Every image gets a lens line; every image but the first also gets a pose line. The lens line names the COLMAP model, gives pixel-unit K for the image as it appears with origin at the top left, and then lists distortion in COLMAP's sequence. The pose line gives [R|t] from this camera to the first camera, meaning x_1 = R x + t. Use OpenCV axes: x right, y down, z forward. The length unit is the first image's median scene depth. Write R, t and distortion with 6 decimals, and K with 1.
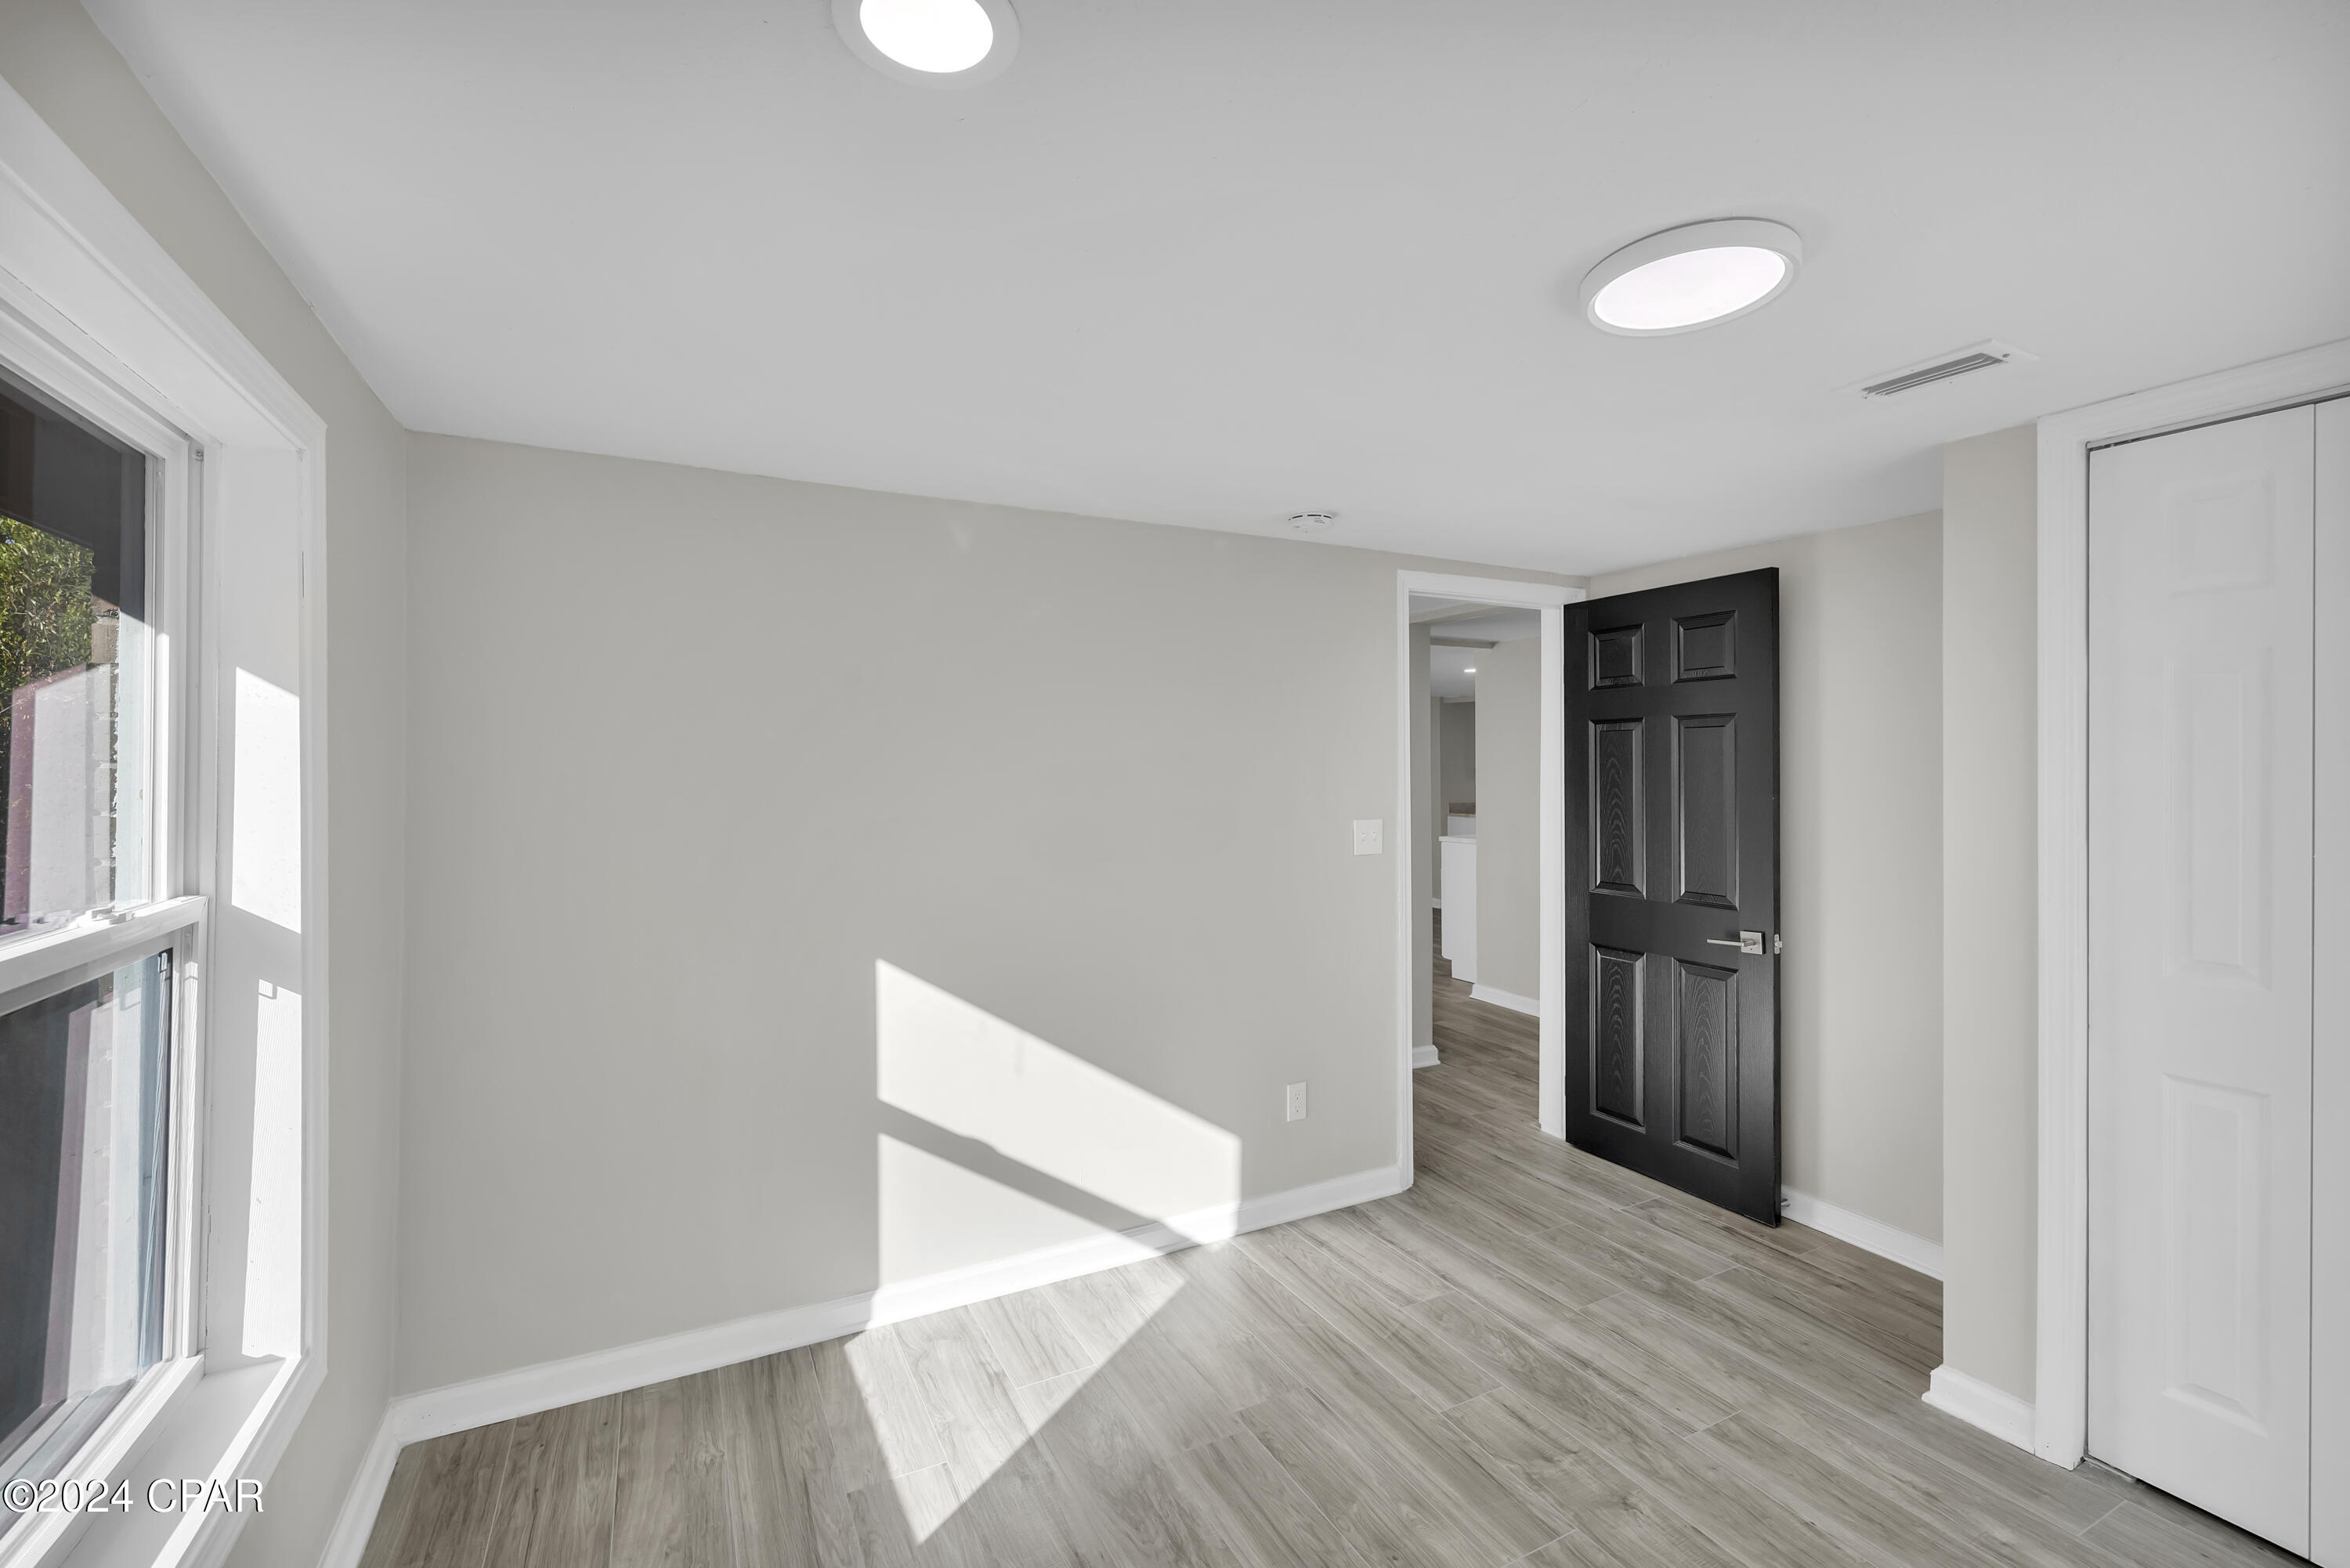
lens RADIAL K [[994.6, 0, 1185.2], [0, 994.6, 772.2], [0, 0, 1]] dist [-0.001535, -0.000091]
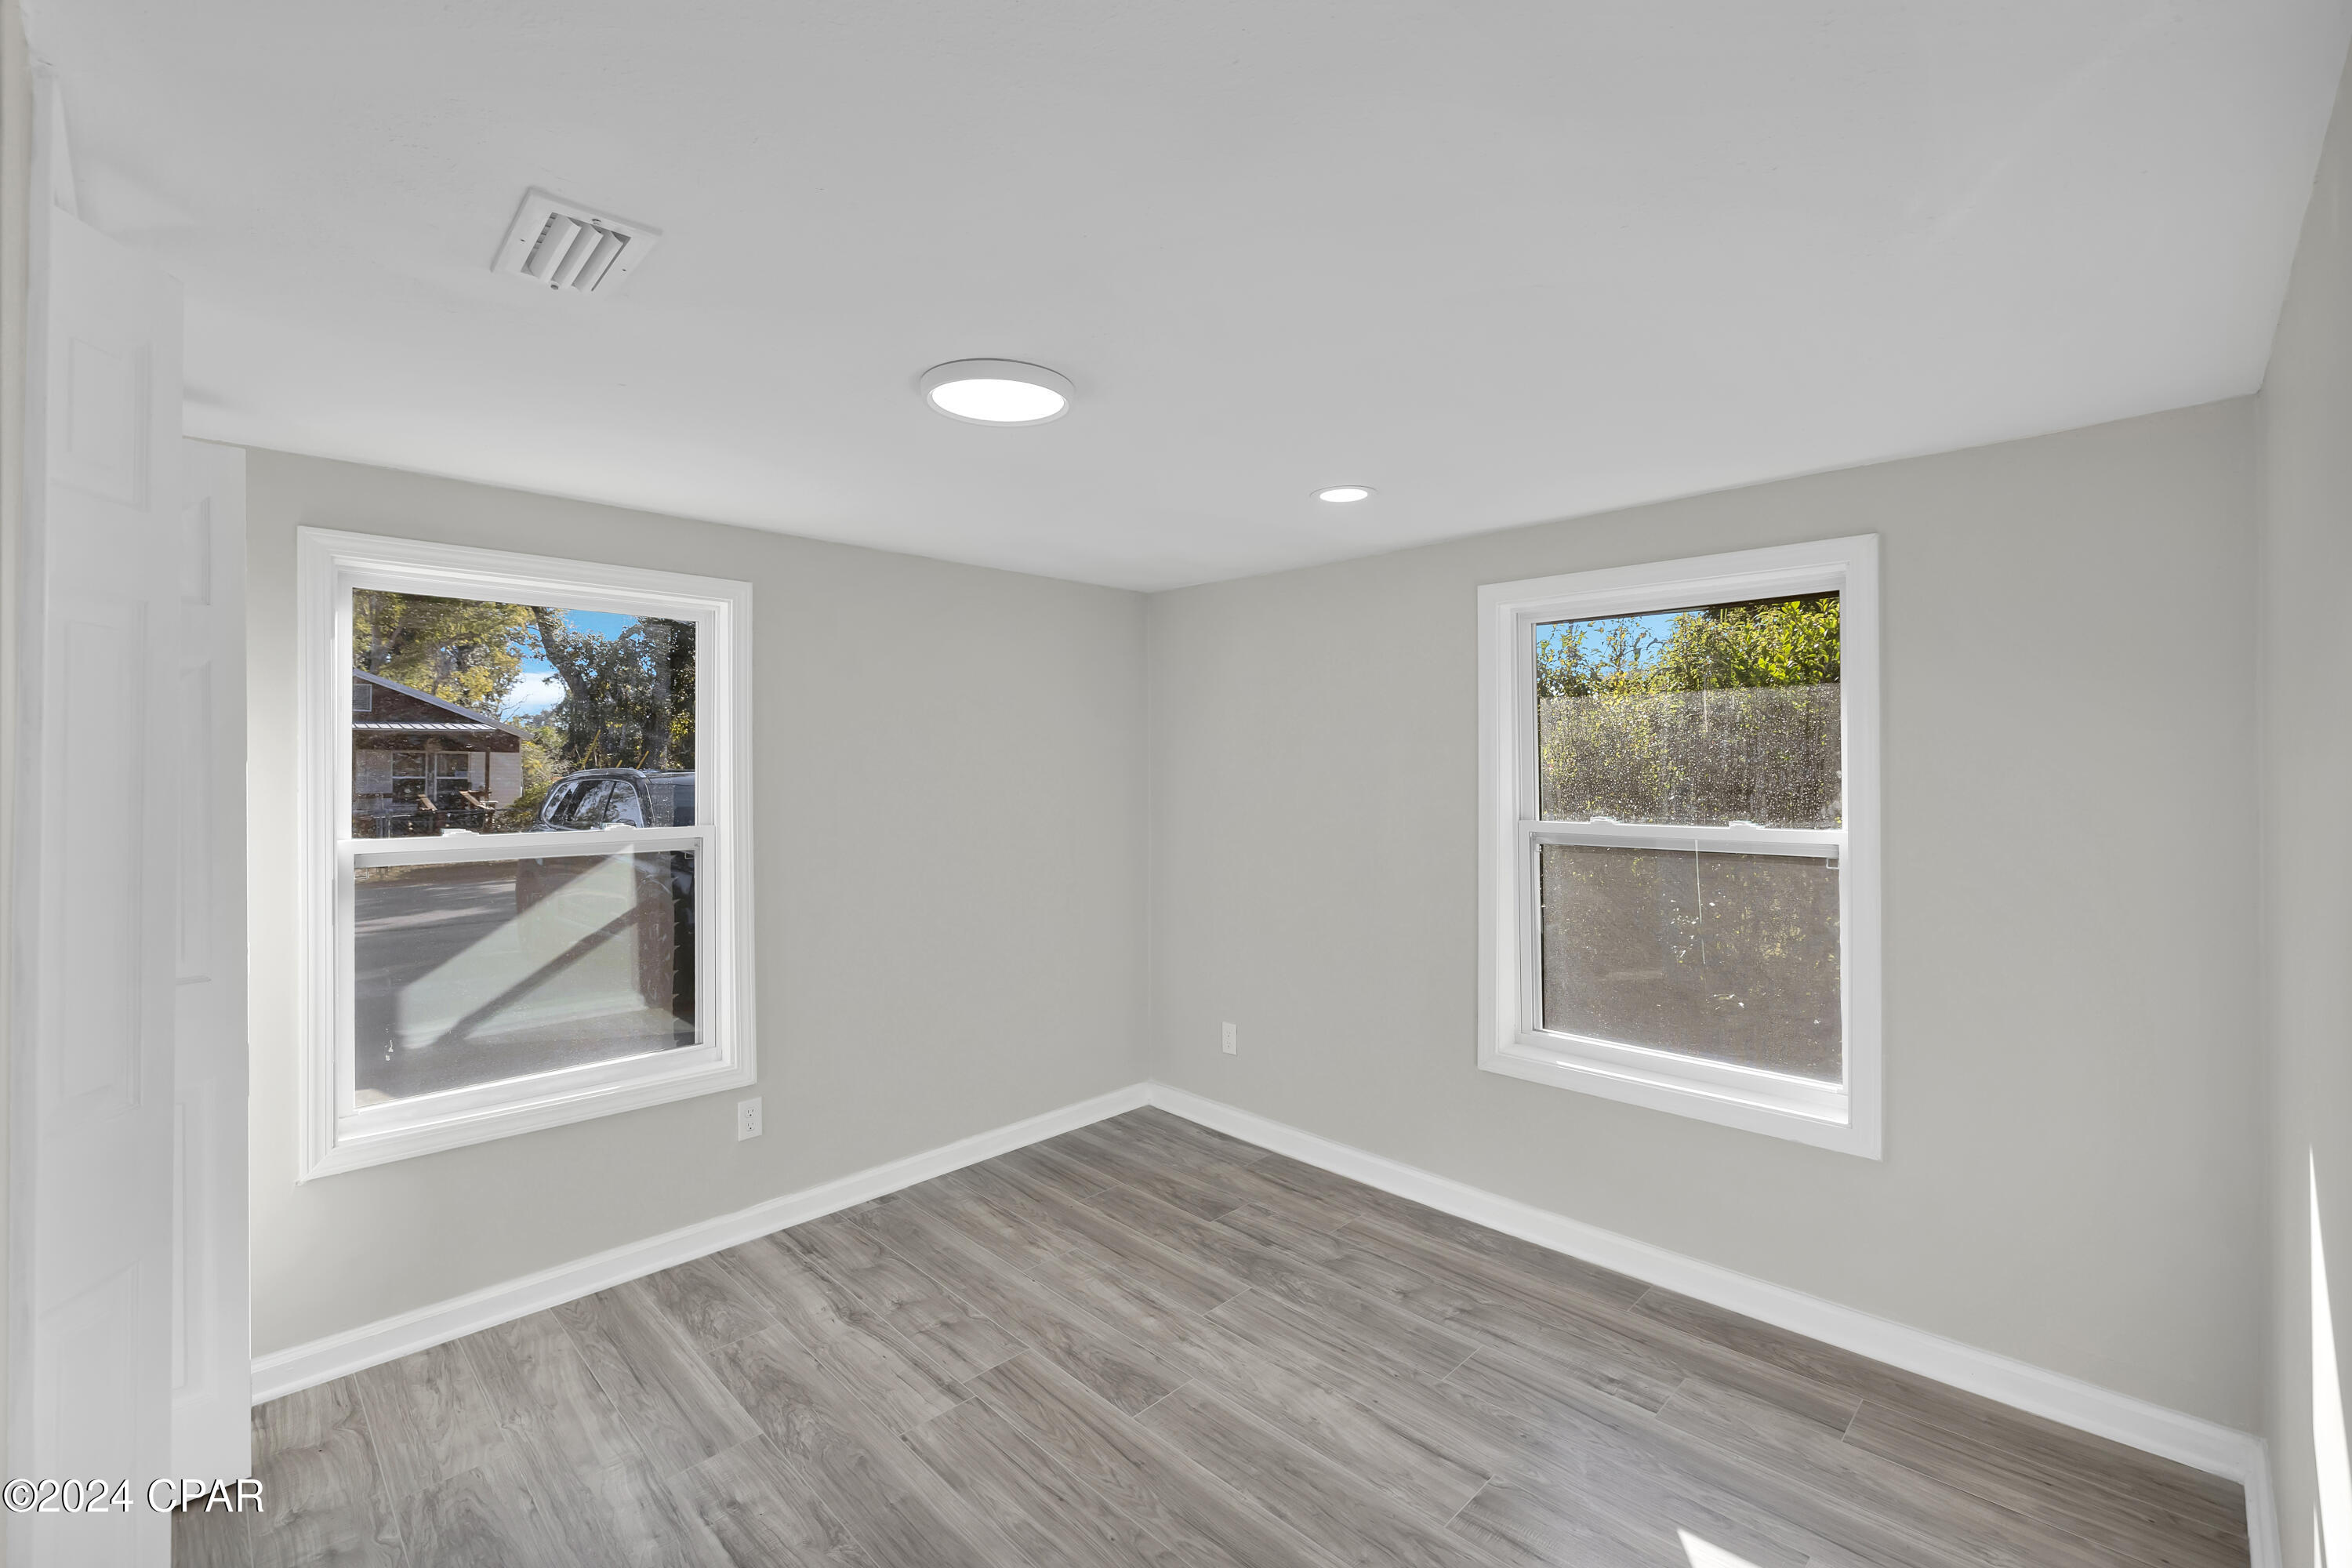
lens RADIAL K [[995.5, 0, 1186.2], [0, 995.5, 772.2], [0, 0, 1]] dist [-0.001535, -0.000091]
pose [[-0.961365, 0.005264, -0.275227, 1.040033], [0.005857, 0.999982, -0.001333, 0.019867], [0.275215, -0.002893, -0.961378, 2.106872]]
